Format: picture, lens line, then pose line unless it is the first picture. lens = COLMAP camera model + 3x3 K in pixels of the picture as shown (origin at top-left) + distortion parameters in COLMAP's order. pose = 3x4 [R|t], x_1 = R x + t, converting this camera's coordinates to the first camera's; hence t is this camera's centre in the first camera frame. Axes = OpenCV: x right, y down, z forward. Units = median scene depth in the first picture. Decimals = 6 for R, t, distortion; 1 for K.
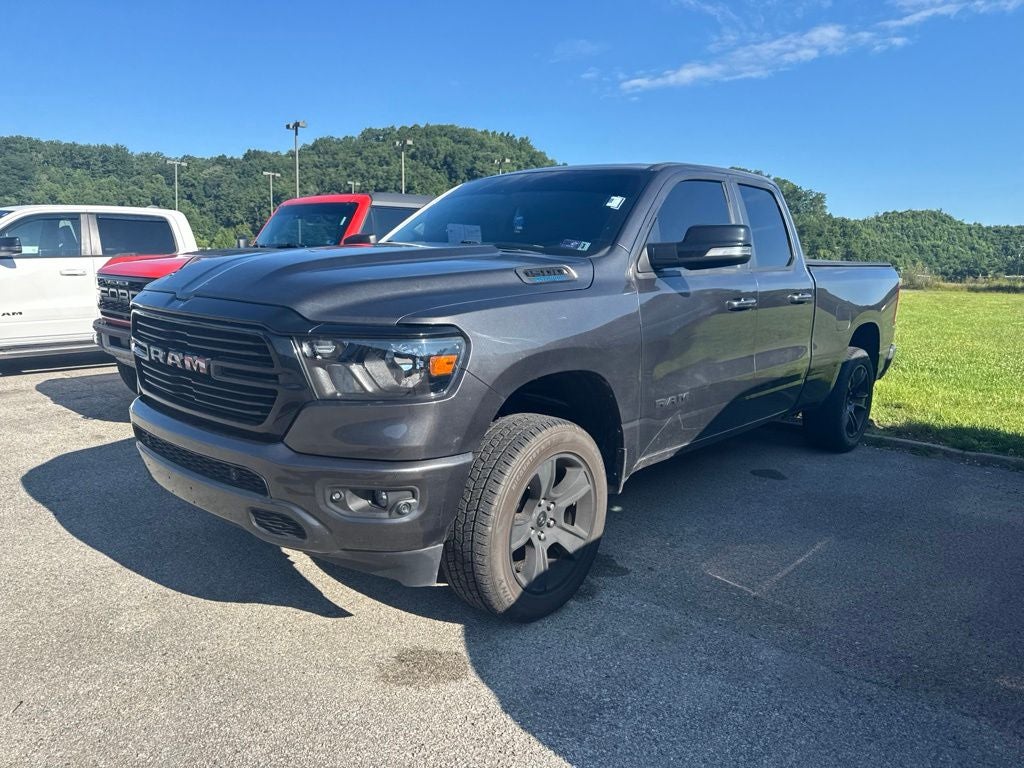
lens RADIAL K [[724.7, 0, 513.7], [0, 724.7, 385.9], [0, 0, 1]] dist [0.032358, -0.036055]
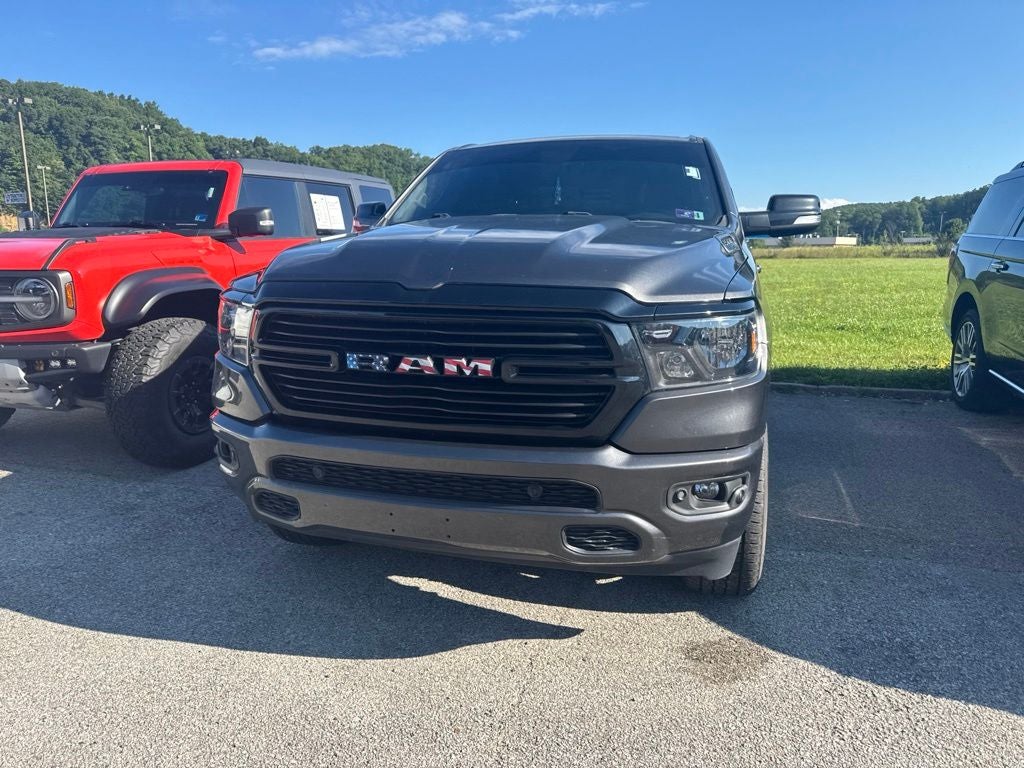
lens RADIAL K [[729.6, 0, 509.8], [0, 729.6, 383.7], [0, 0, 1]] dist [0.015103, -0.018469]
pose [[0.899439, -0.107543, 0.423609, -0.626080], [0.096023, 0.994196, 0.048518, -0.039118], [-0.426368, -0.002963, 0.904545, 0.213669]]
